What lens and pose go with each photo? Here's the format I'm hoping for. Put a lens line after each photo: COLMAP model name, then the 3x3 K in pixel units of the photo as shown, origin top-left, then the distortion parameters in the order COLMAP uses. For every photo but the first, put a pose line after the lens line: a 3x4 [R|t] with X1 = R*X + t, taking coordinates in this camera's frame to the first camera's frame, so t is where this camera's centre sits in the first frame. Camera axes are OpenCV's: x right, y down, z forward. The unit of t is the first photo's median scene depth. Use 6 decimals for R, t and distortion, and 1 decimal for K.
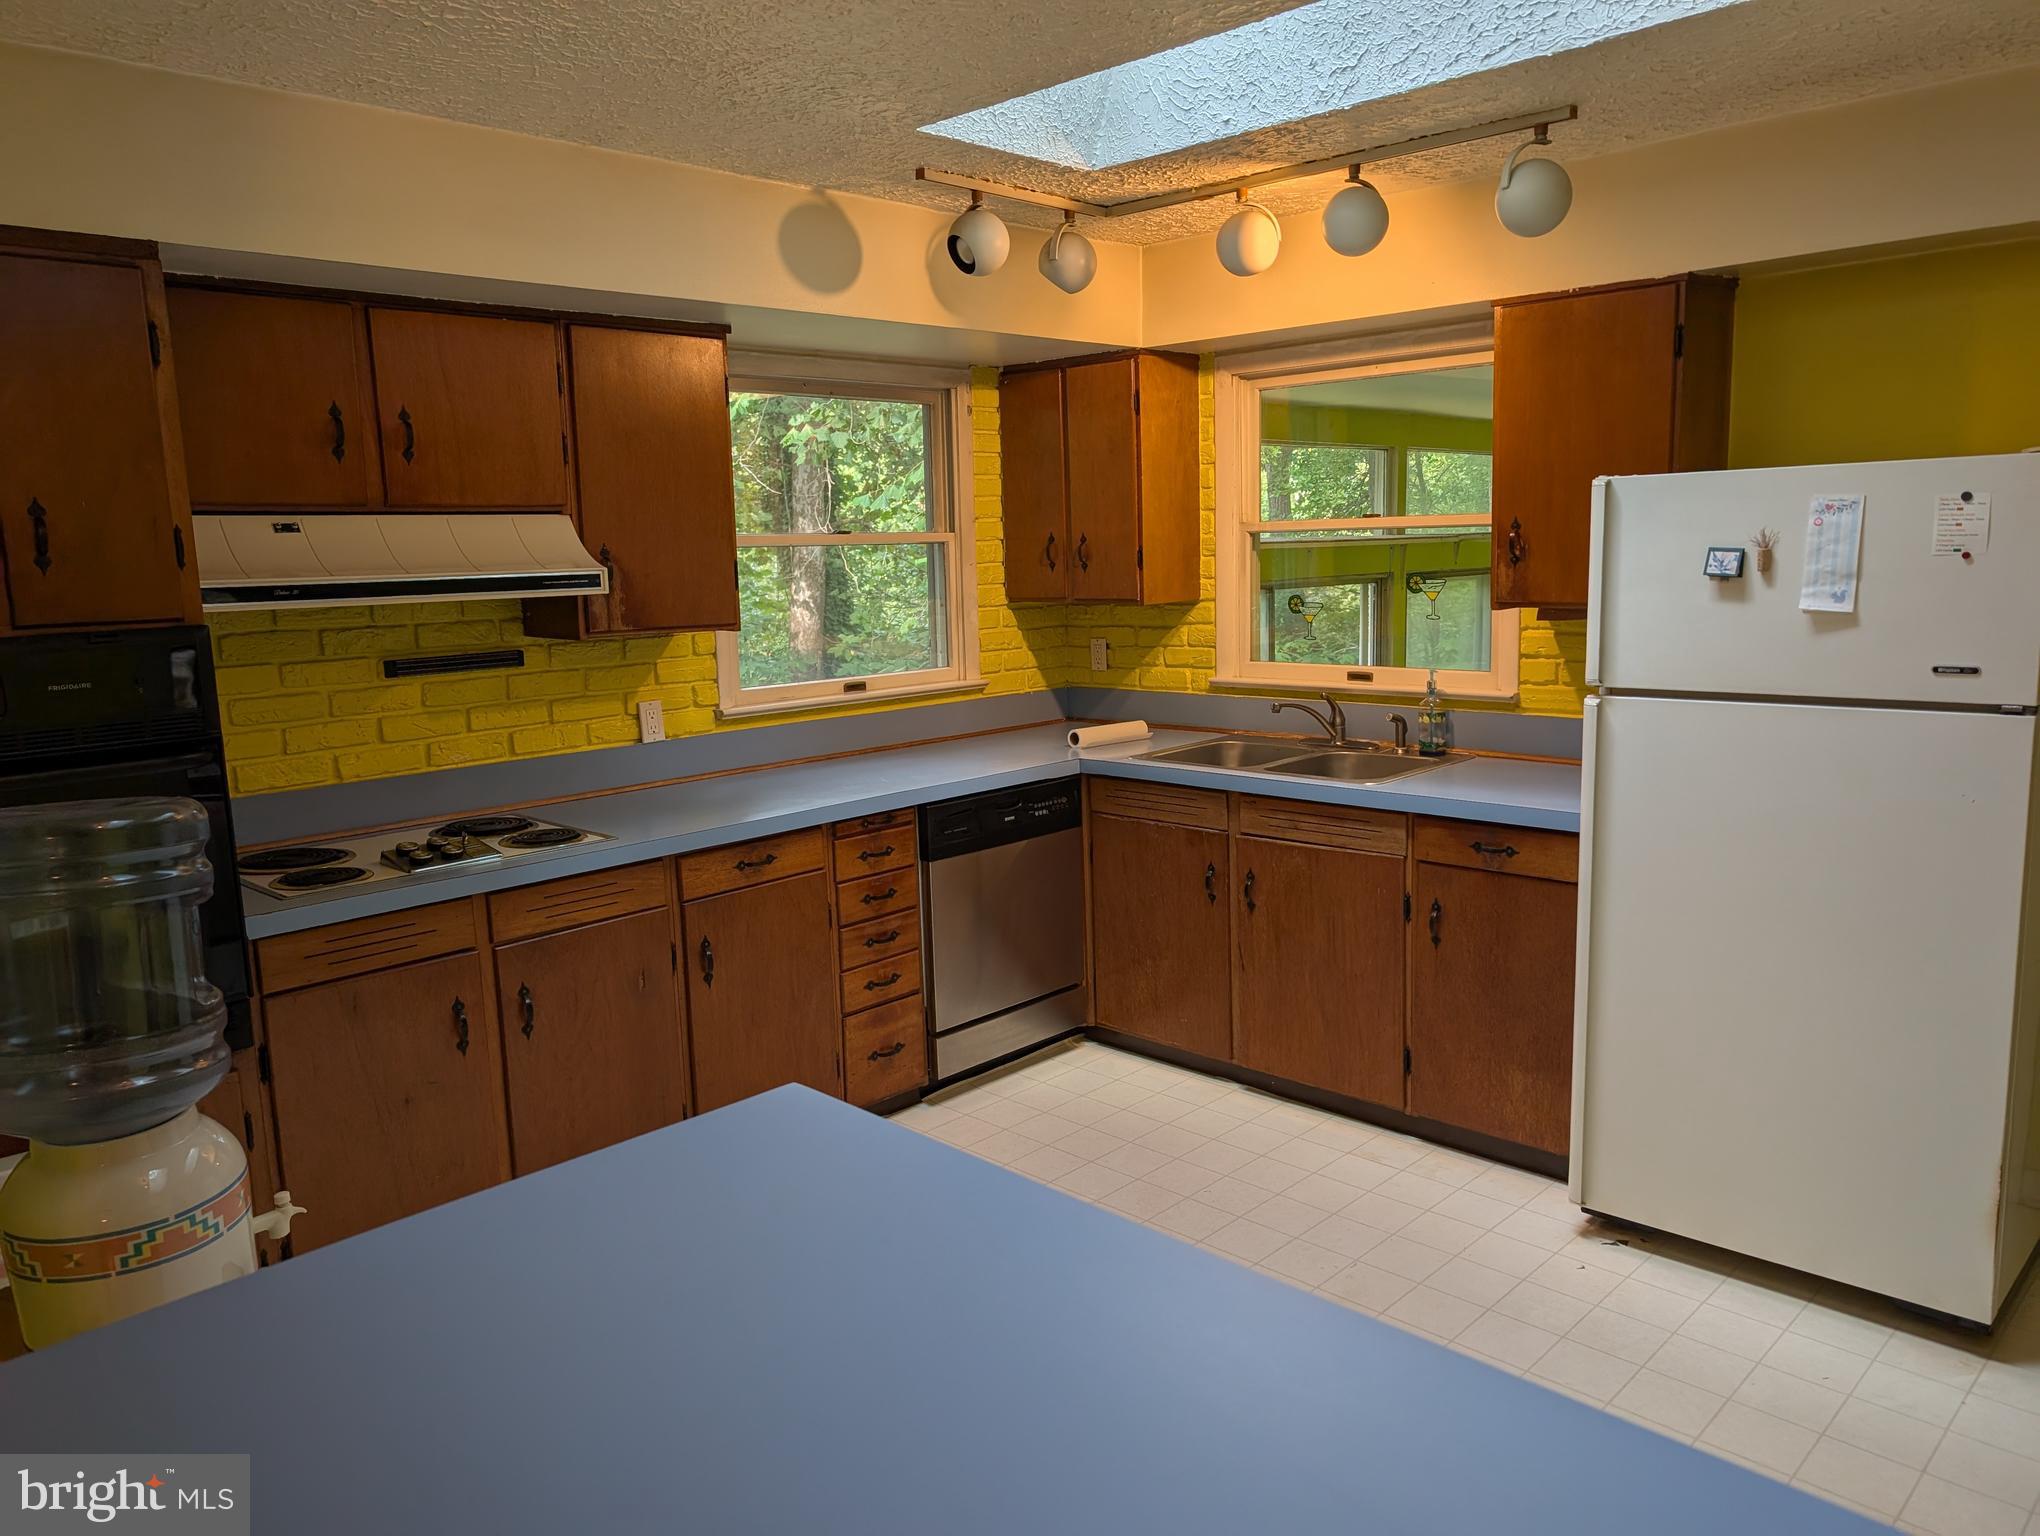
lens RADIAL K [[1462.7, 0, 1019.4], [0, 1462.7, 772.2], [0, 0, 1]] dist [0.008001, -0.010483]
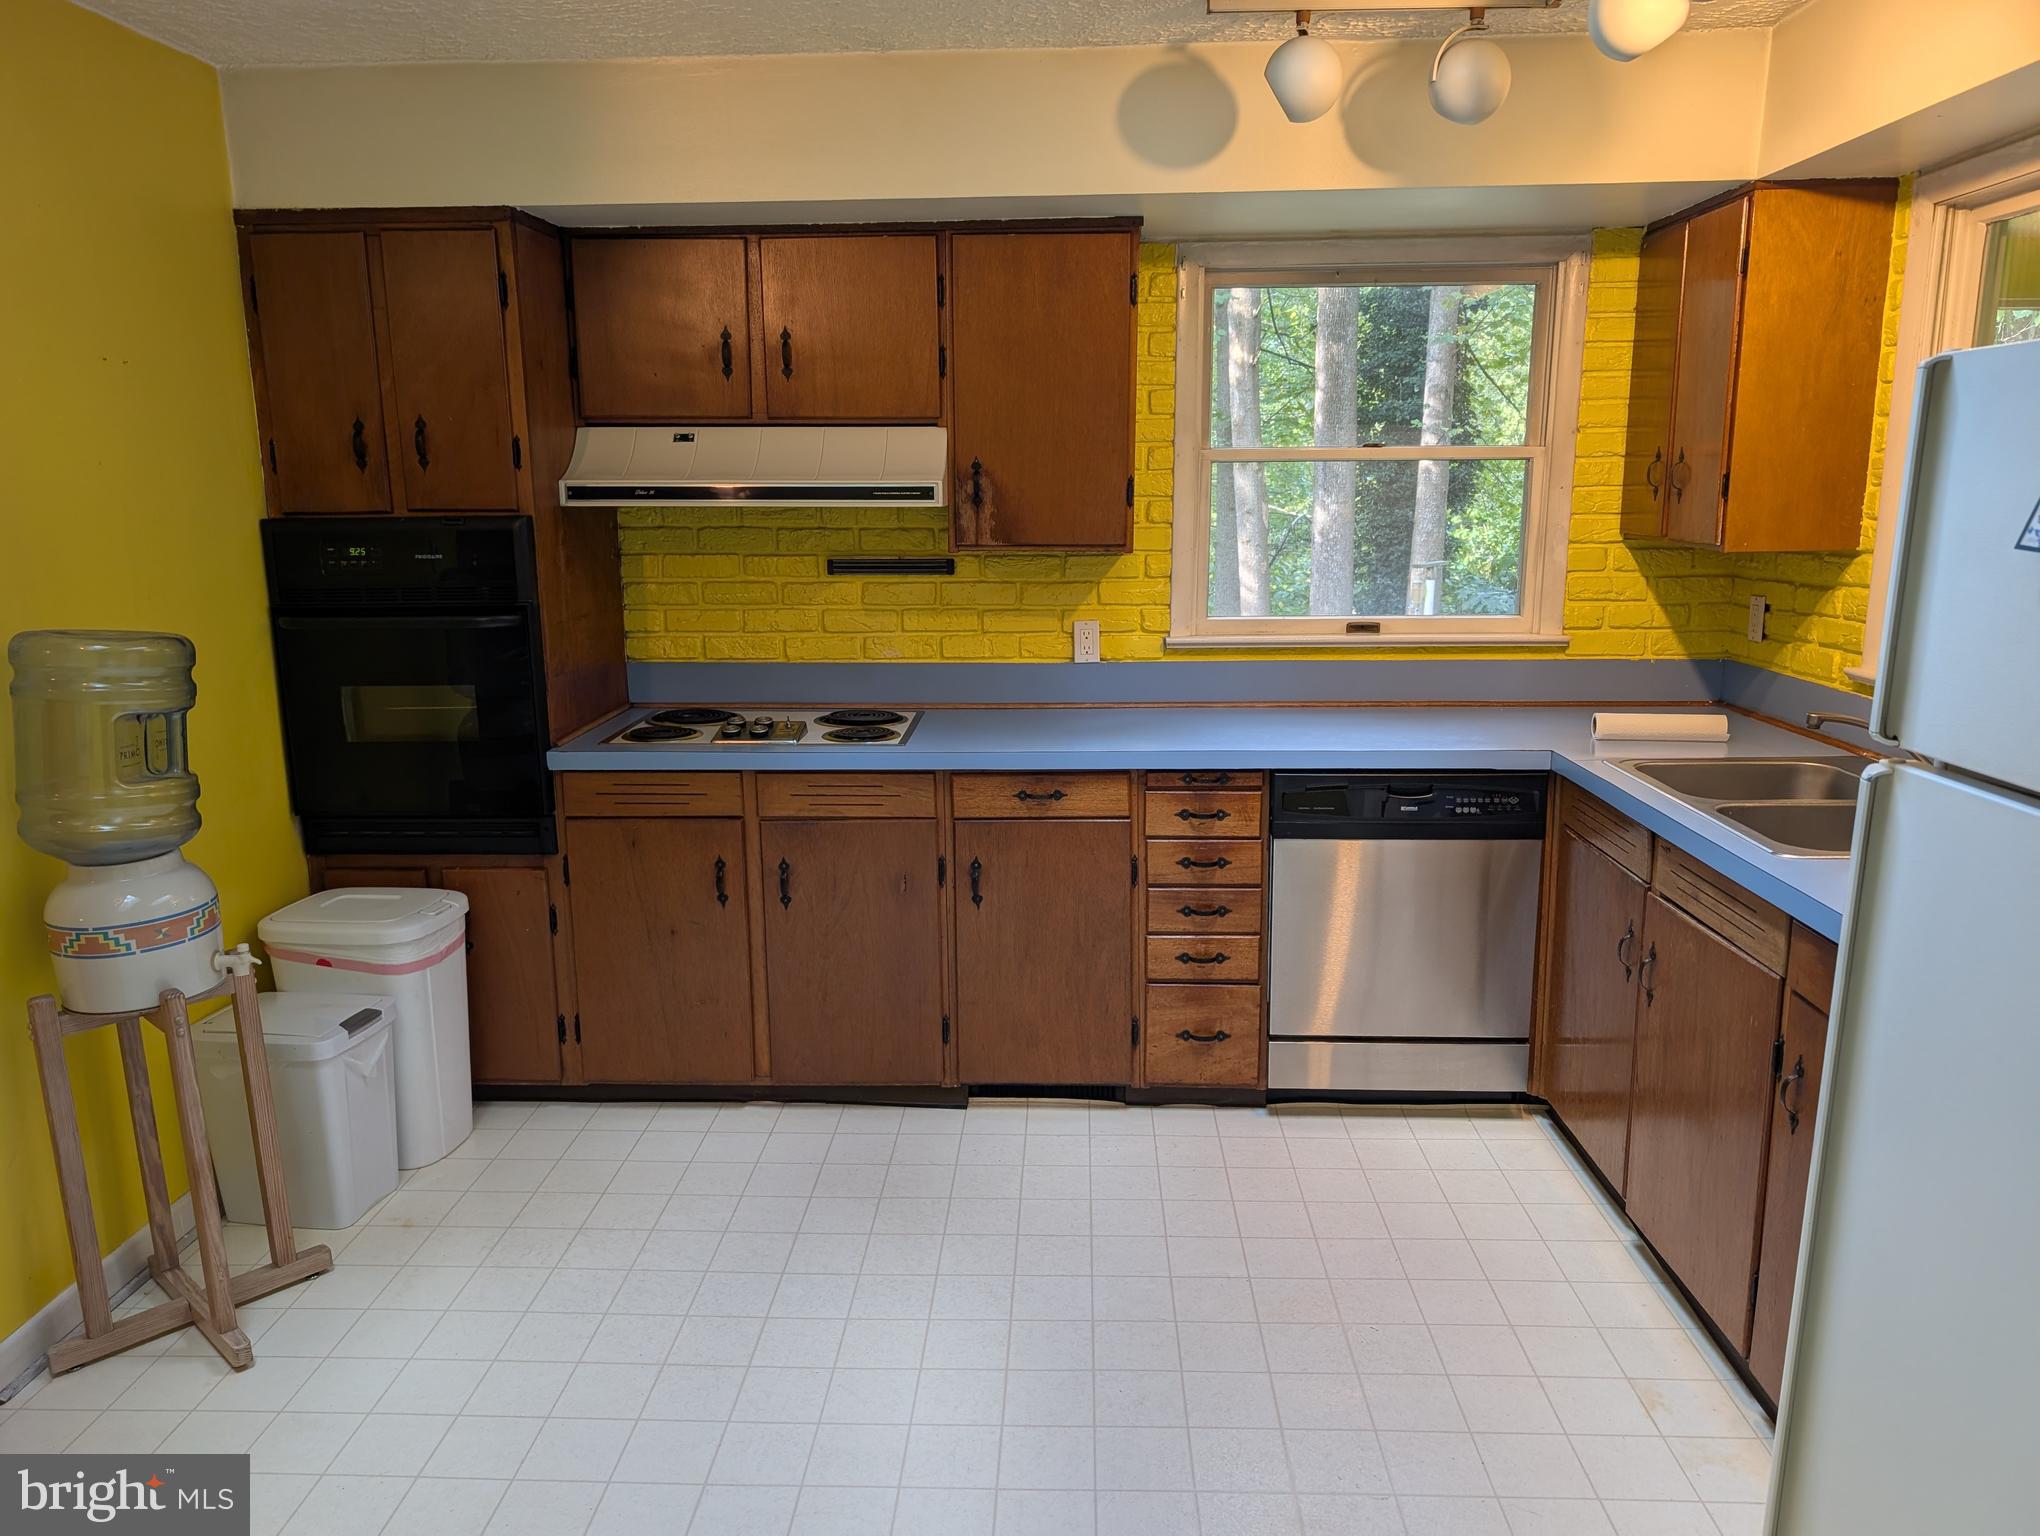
lens RADIAL K [[1455.2, 0, 993.9], [0, 1455.2, 781.3], [0, 0, 1]] dist [0.042242, -0.041932]
pose [[0.663877, 0.174806, -0.727125, 0.469732], [-0.128363, 0.984503, 0.119484, -0.054991], [0.736743, 0.014013, 0.676027, 0.317472]]
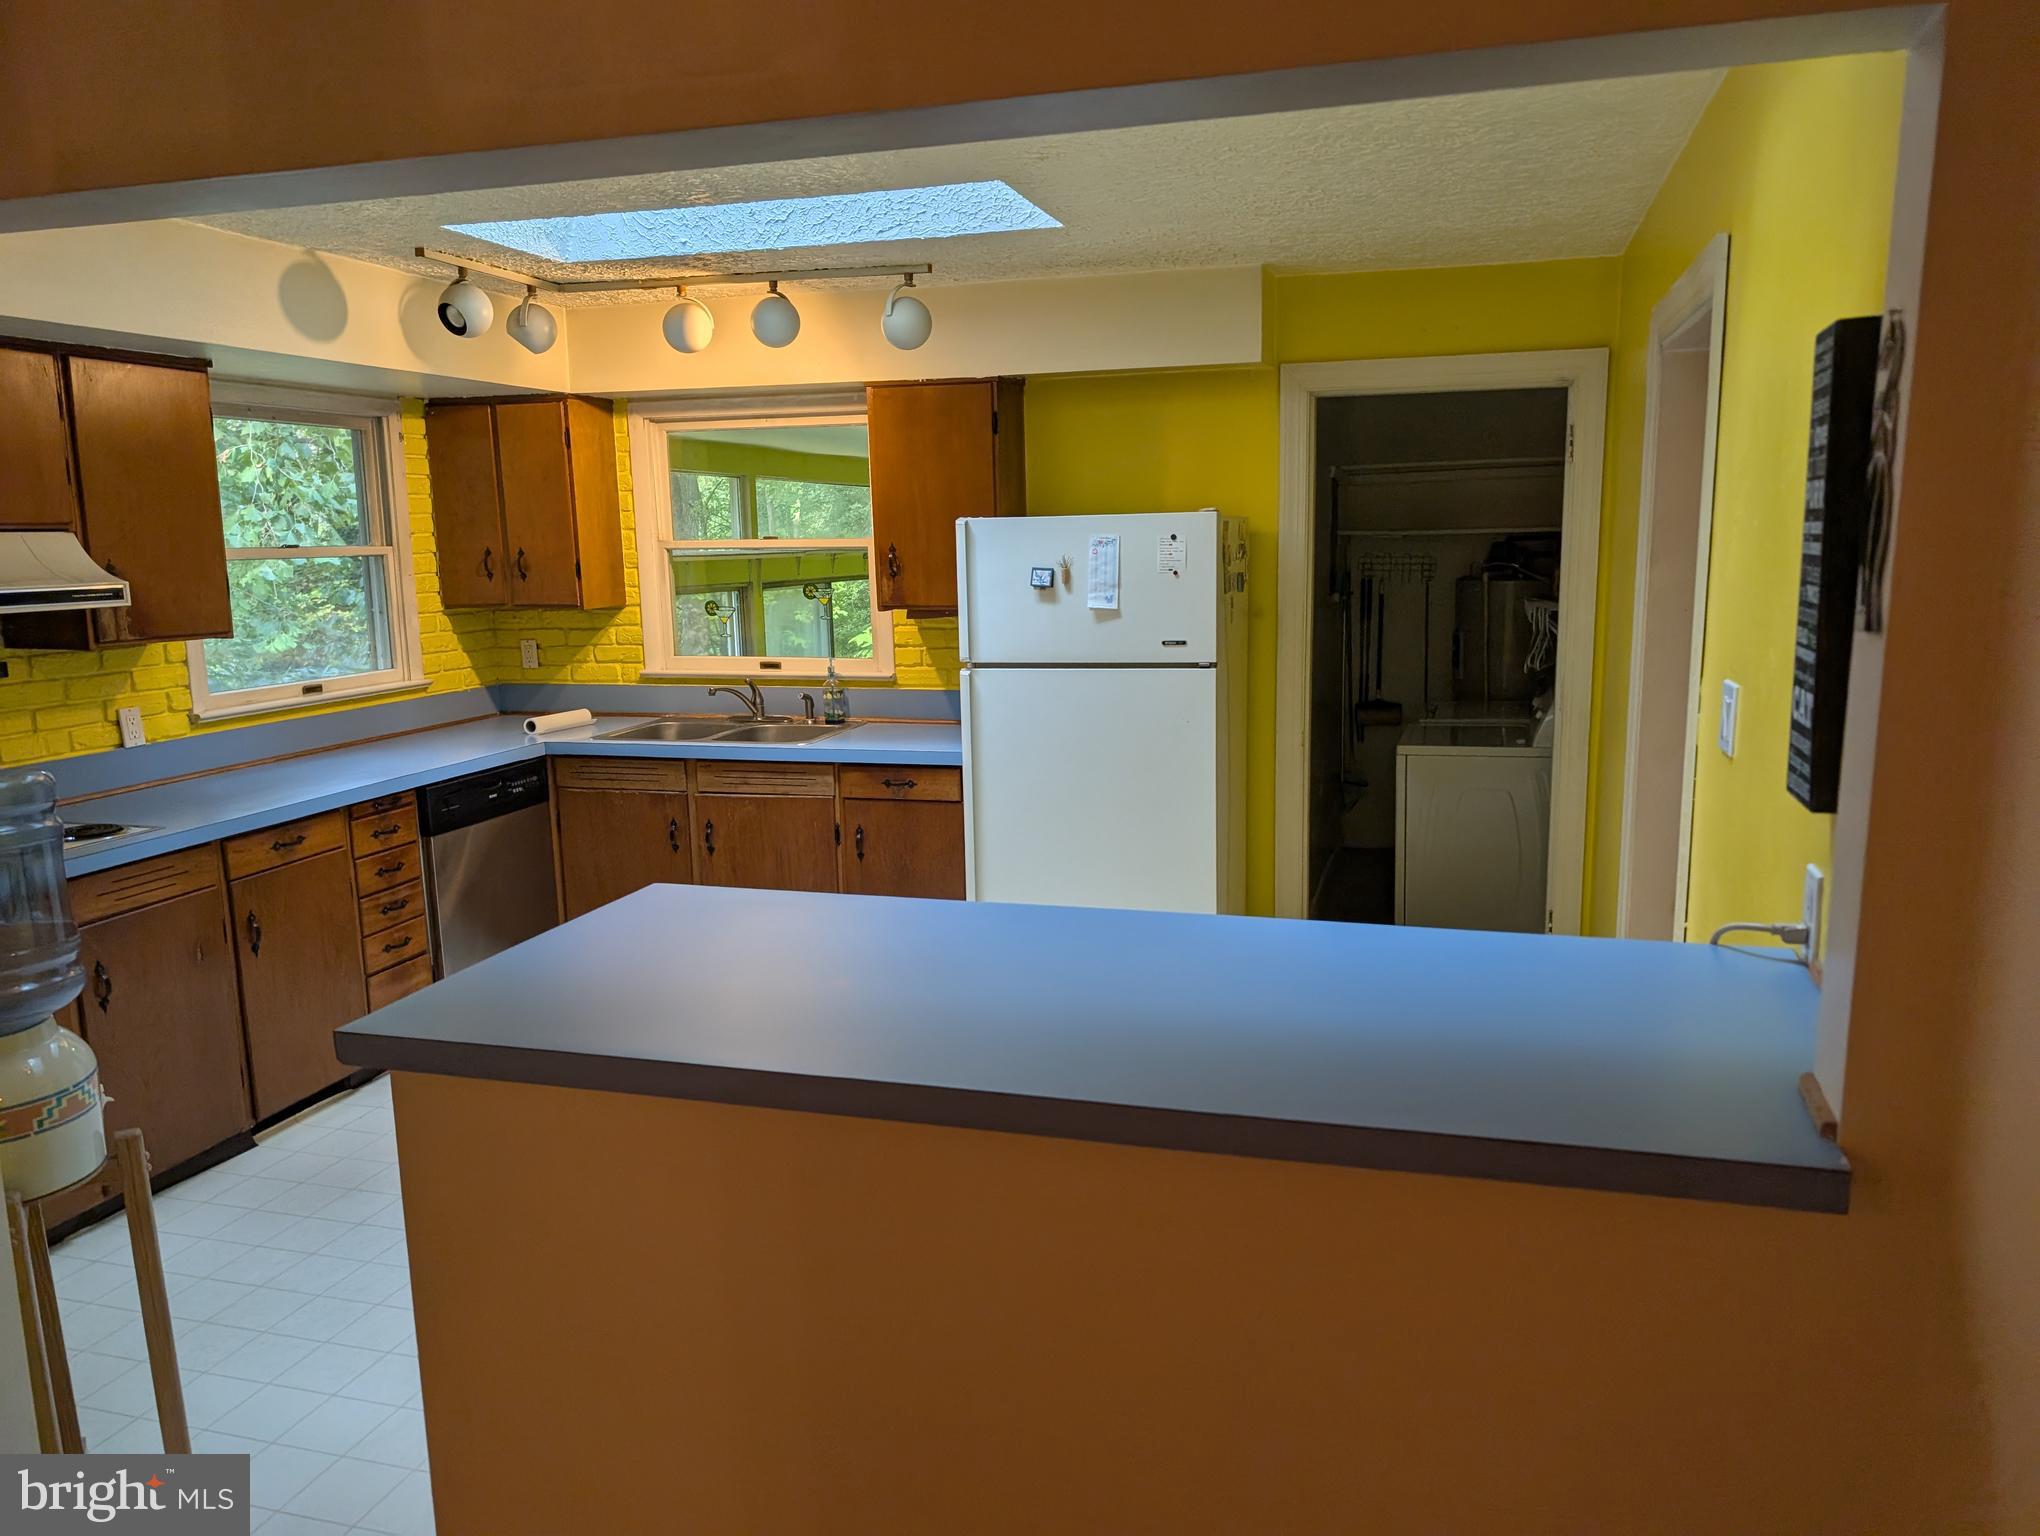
lens RADIAL K [[1478.9, 0, 1049.2], [0, 1478.9, 783.8], [0, 0, 1]] dist [-0.003171, -0.005166]
pose [[0.875639, -0.067655, 0.478205, -0.198633], [0.066440, 0.997600, 0.019481, 0.031398], [-0.478375, 0.014713, 0.878032, -0.264859]]
